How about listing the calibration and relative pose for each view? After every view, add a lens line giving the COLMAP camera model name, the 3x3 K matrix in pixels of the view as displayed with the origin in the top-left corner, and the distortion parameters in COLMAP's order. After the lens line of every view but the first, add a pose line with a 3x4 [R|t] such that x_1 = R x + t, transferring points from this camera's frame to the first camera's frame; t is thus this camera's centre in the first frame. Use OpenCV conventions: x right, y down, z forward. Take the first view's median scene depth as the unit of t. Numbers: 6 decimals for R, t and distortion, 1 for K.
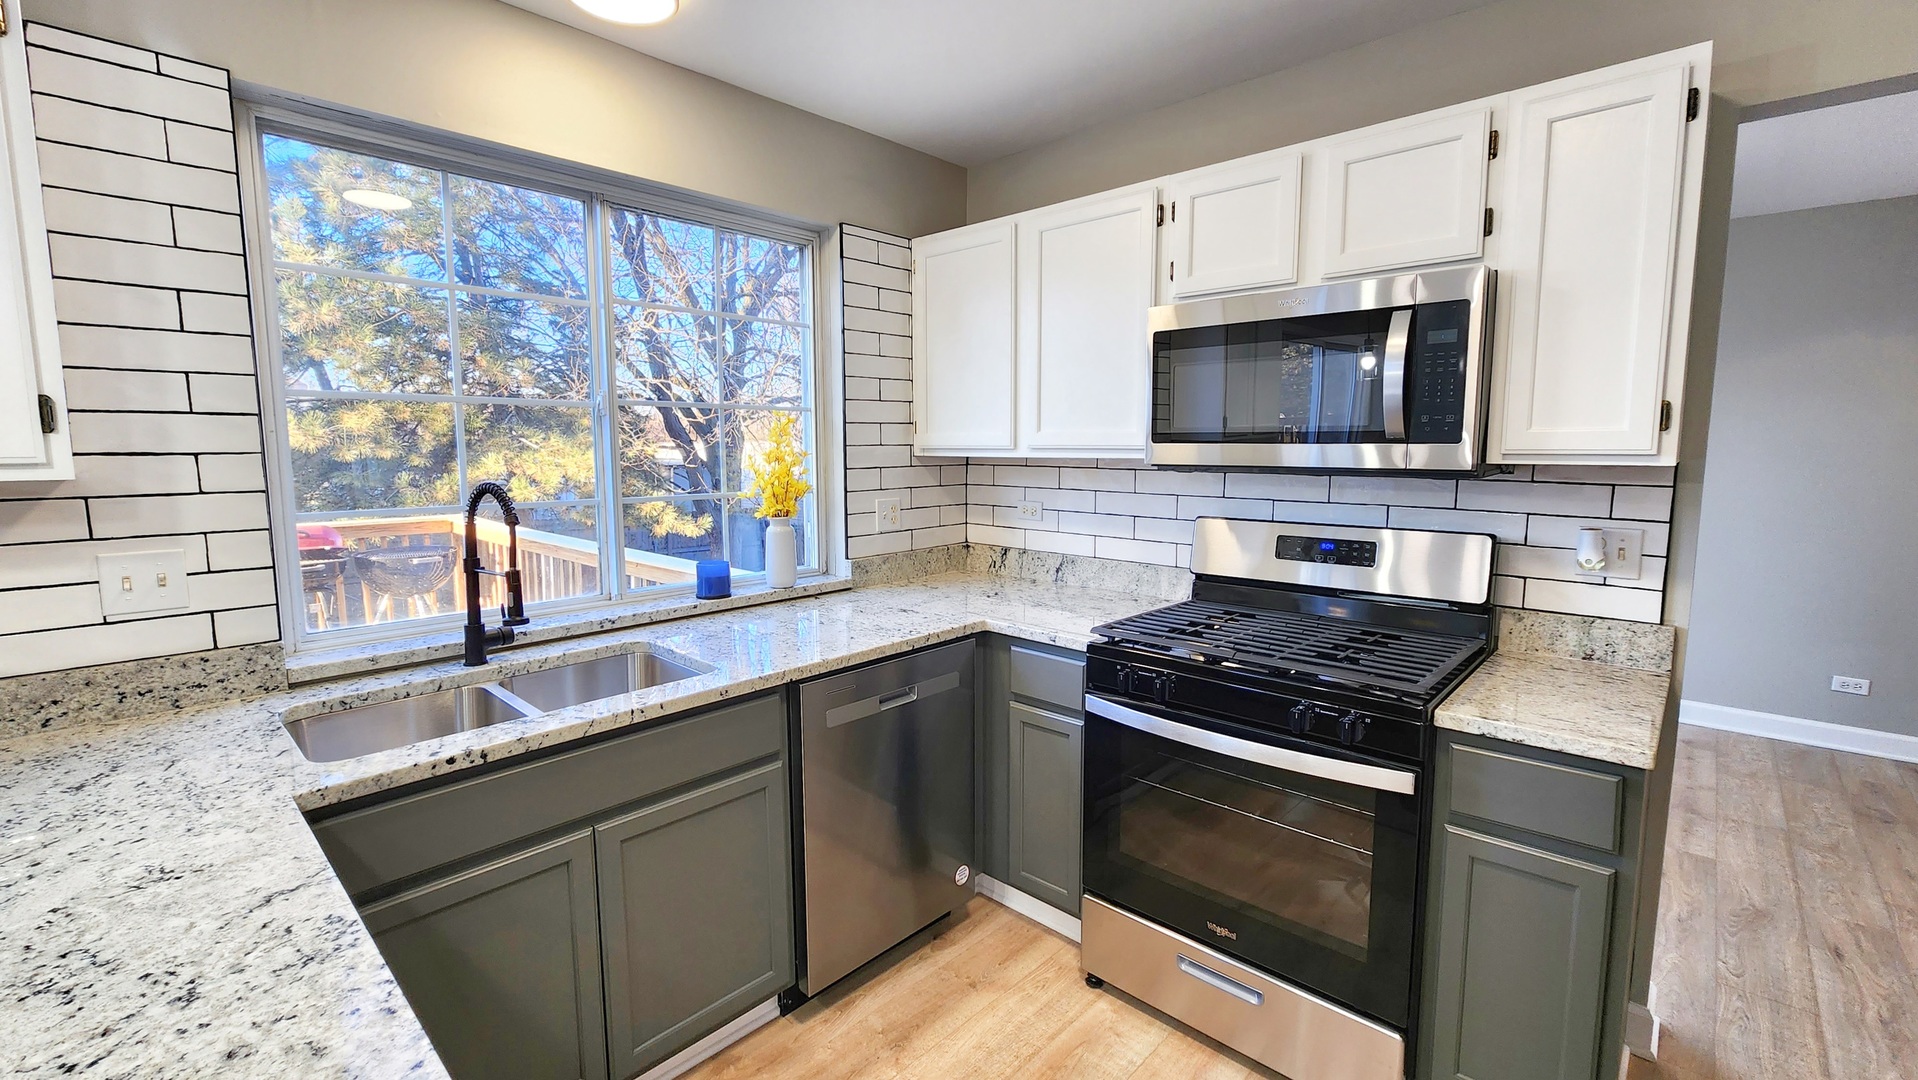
lens RADIAL K [[803.2, 0, 943.2], [0, 803.2, 536.9], [0, 0, 1]] dist [-0.002883, 0.000471]
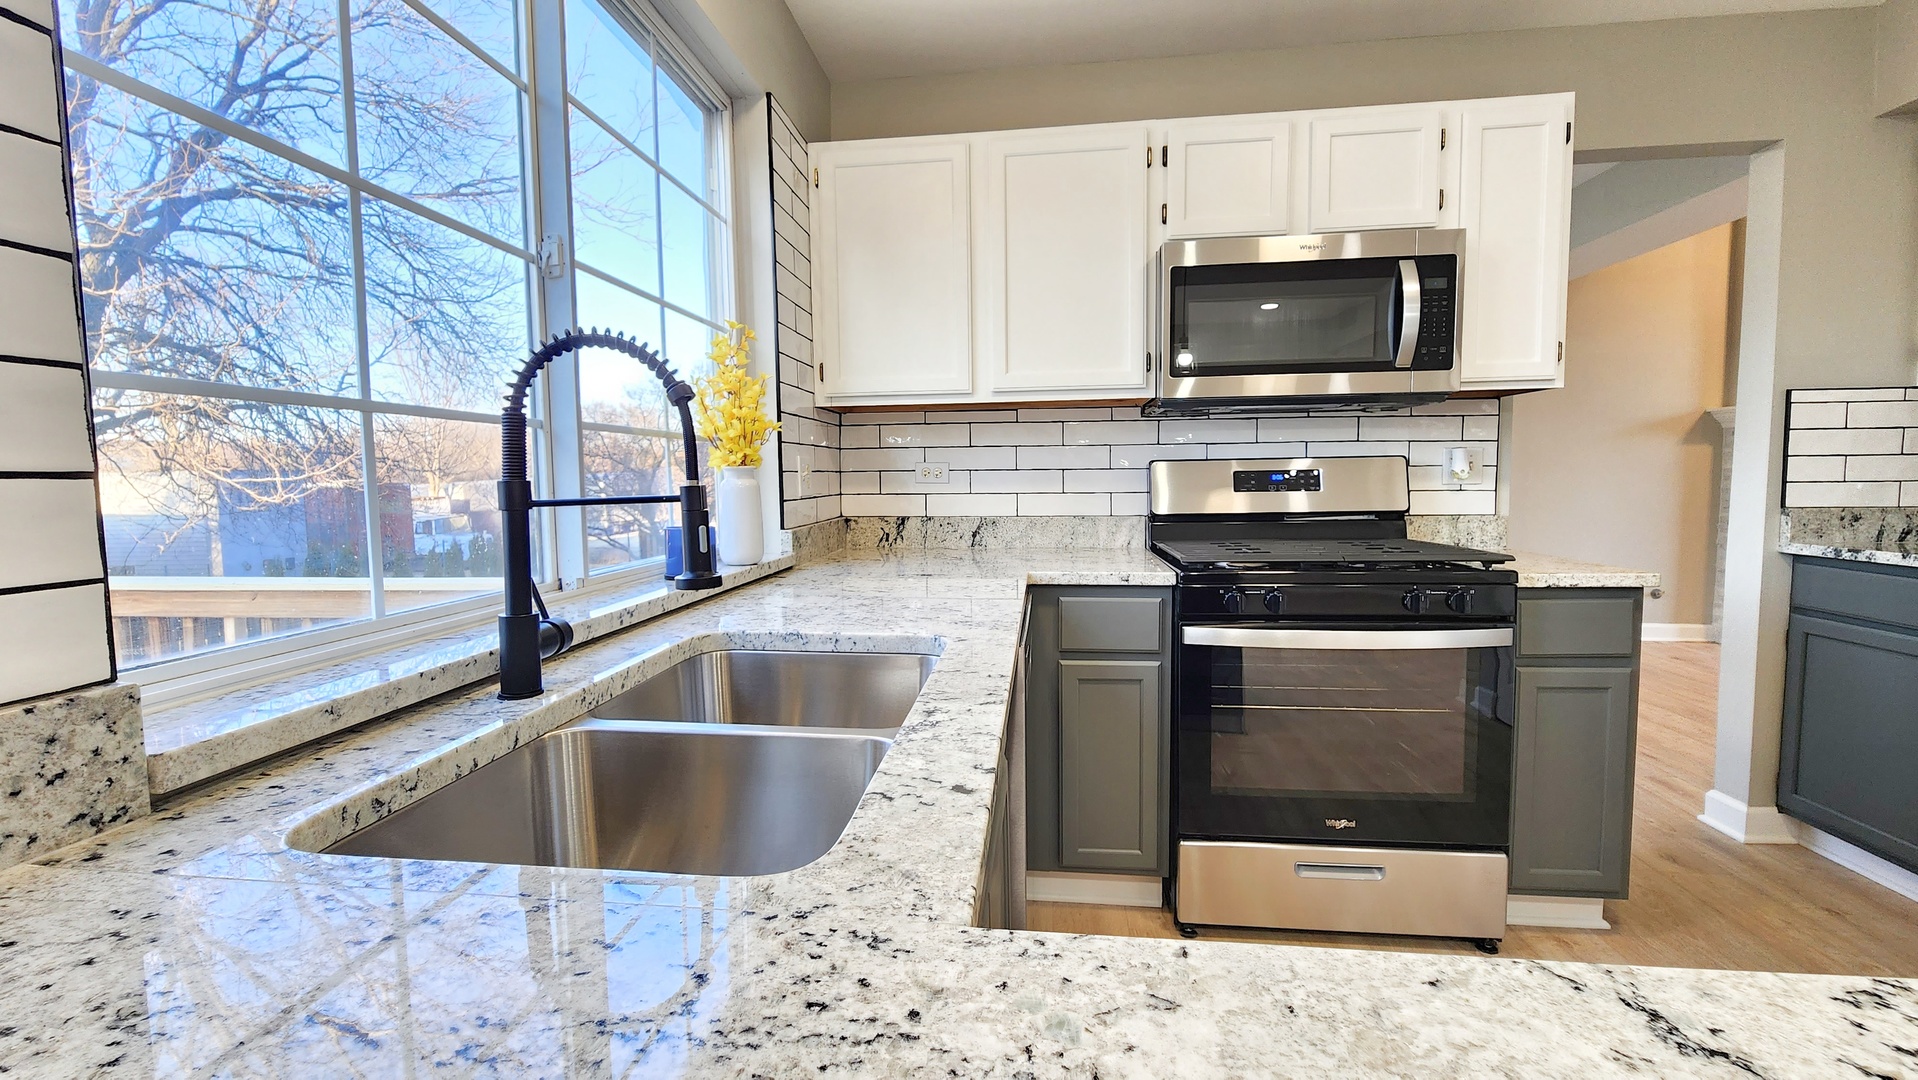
lens RADIAL K [[791.7, 0, 947.7], [0, 791.7, 536.5], [0, 0, 1]] dist [-0.003205, 0.000339]
pose [[0.803286, -0.054579, 0.593088, -0.627997], [0.081906, 0.996454, -0.019236, 0.087255], [-0.589935, 0.064030, 0.804908, 0.419098]]
